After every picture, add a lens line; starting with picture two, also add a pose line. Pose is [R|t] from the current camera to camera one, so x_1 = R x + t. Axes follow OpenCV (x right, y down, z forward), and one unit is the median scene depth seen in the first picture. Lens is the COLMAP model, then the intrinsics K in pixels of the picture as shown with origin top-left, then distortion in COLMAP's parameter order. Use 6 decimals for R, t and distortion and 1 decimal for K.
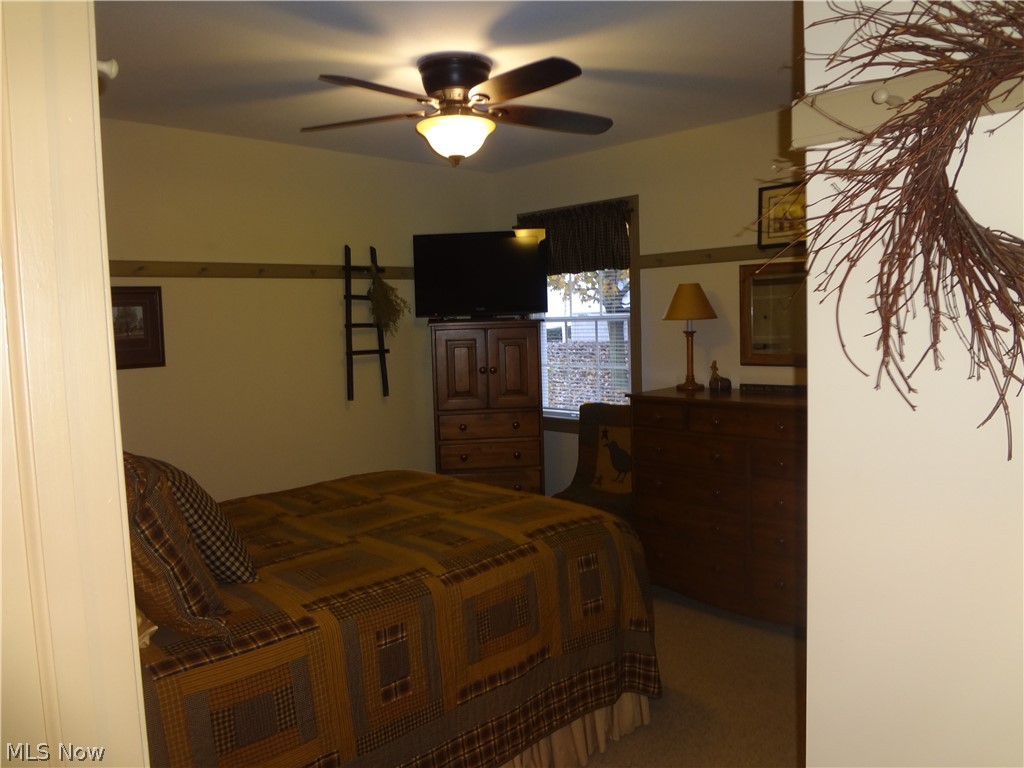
lens RADIAL K [[748.8, 0, 508.9], [0, 748.8, 380.0], [0, 0, 1]] dist [-0.061478, 0.001067]
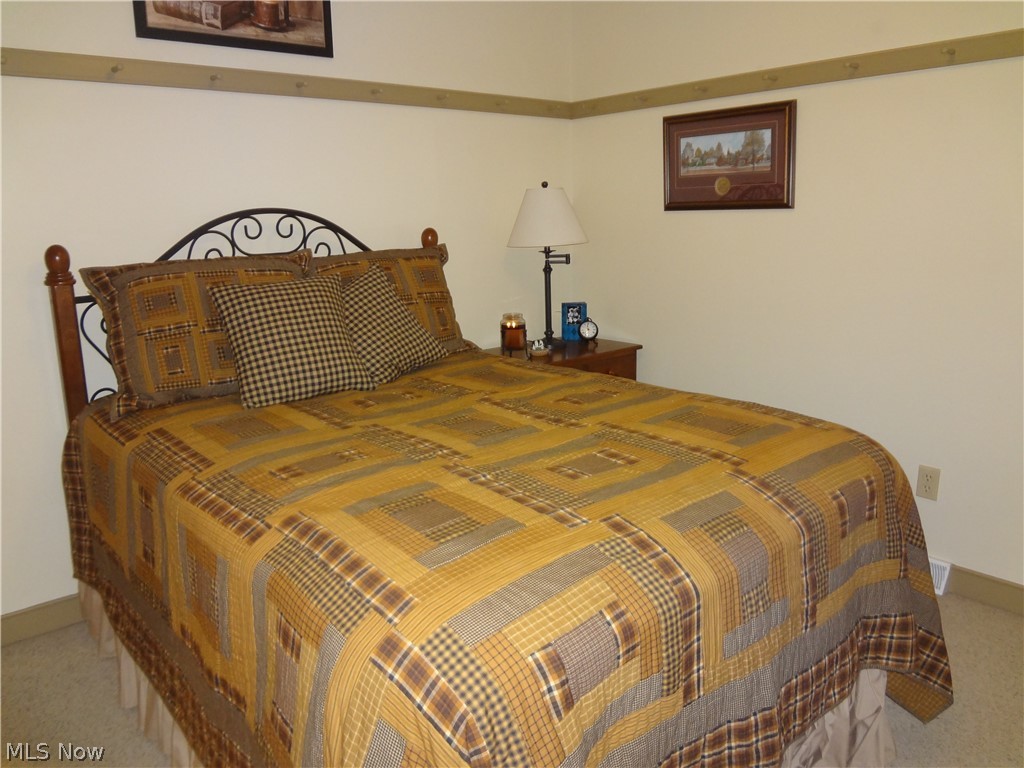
lens RADIAL K [[748.8, 0, 508.9], [0, 748.8, 380.0], [0, 0, 1]] dist [-0.061478, 0.001067]
pose [[-0.073724, 0.250821, -0.965222, 0.350414], [-0.047827, 0.965853, 0.254638, -0.028939], [0.996131, 0.064937, -0.059210, 0.791837]]
